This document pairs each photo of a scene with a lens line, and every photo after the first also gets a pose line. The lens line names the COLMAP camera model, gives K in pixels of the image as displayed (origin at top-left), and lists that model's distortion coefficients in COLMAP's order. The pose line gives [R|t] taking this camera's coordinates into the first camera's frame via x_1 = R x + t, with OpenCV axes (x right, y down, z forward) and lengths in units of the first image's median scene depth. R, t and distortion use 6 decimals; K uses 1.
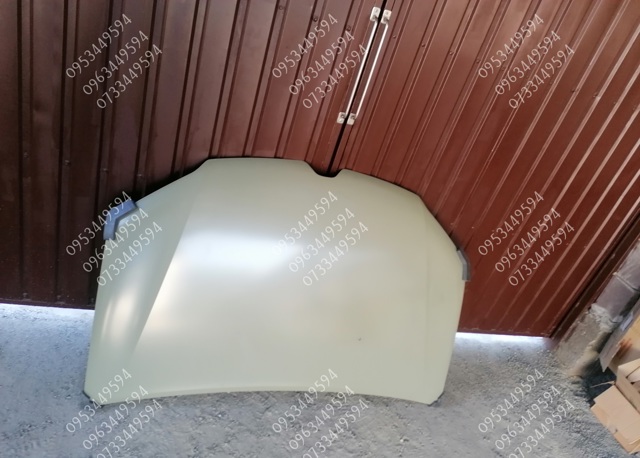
lens RADIAL K [[485.9, 0, 321.4], [0, 485.9, 238.7], [0, 0, 1]] dist [0.097724, -0.130471]
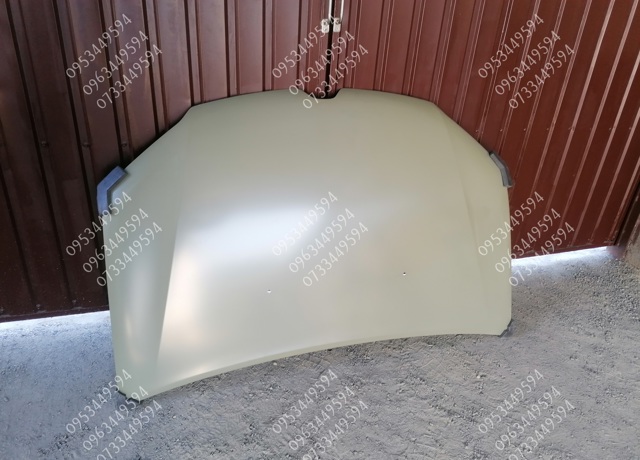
lens RADIAL K [[495.4, 0, 320.0], [0, 495.4, 230.0], [0, 0, 1]] dist [0.100356, -0.147255]
pose [[0.972027, -0.229224, -0.051181, -0.006617], [0.227874, 0.973200, -0.030898, 0.124954], [0.056892, 0.018371, 0.998211, 0.088350]]
